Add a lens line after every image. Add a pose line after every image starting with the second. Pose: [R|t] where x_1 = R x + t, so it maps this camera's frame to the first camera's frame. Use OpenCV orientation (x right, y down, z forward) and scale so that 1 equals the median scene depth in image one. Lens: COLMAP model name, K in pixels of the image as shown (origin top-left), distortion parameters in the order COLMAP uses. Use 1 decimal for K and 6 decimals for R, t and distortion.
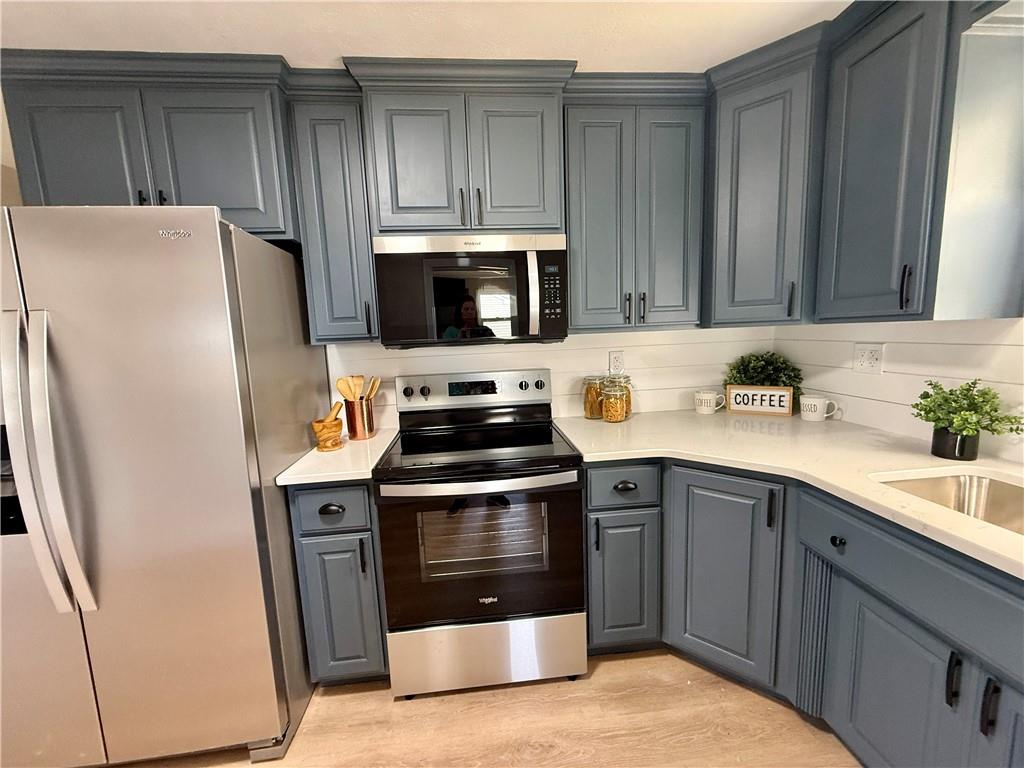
lens RADIAL K [[405.8, 0, 510.3], [0, 405.8, 386.7], [0, 0, 1]] dist [0.000274, -0.000203]
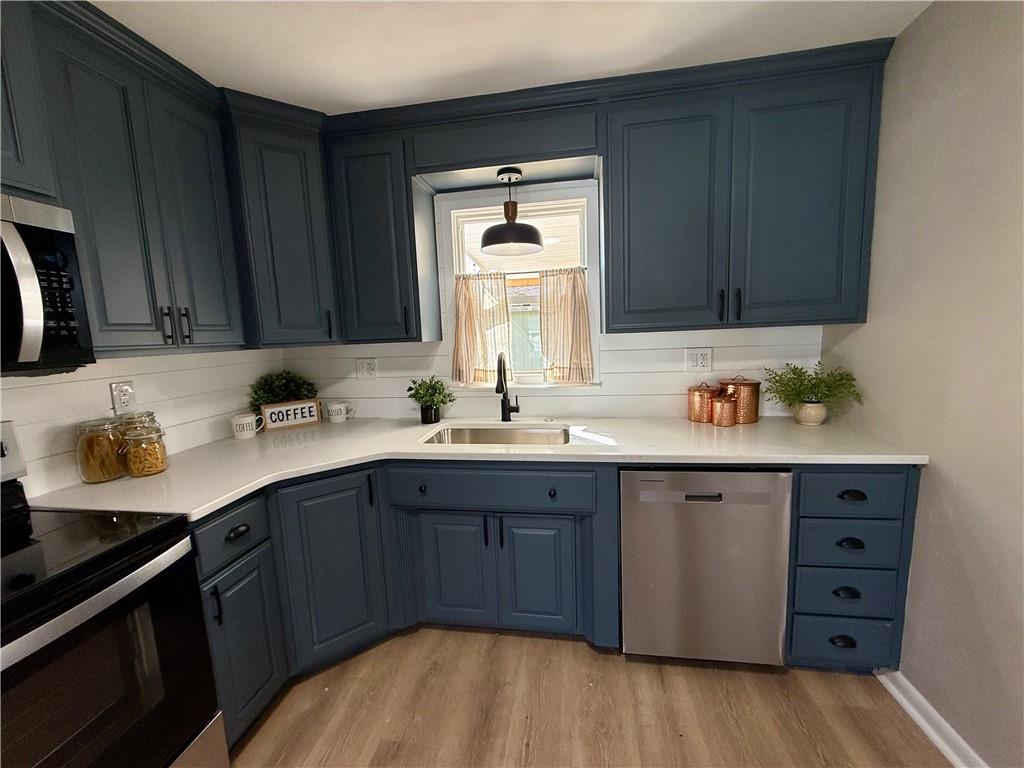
lens RADIAL K [[405.8, 0, 512.6], [0, 405.8, 387.2], [0, 0, 1]] dist [0.000274, -0.000203]
pose [[0.250955, -0.099401, 0.962882, -0.355584], [0.155227, 0.985973, 0.061328, -0.018122], [-0.955472, 0.134075, 0.262865, 0.171688]]
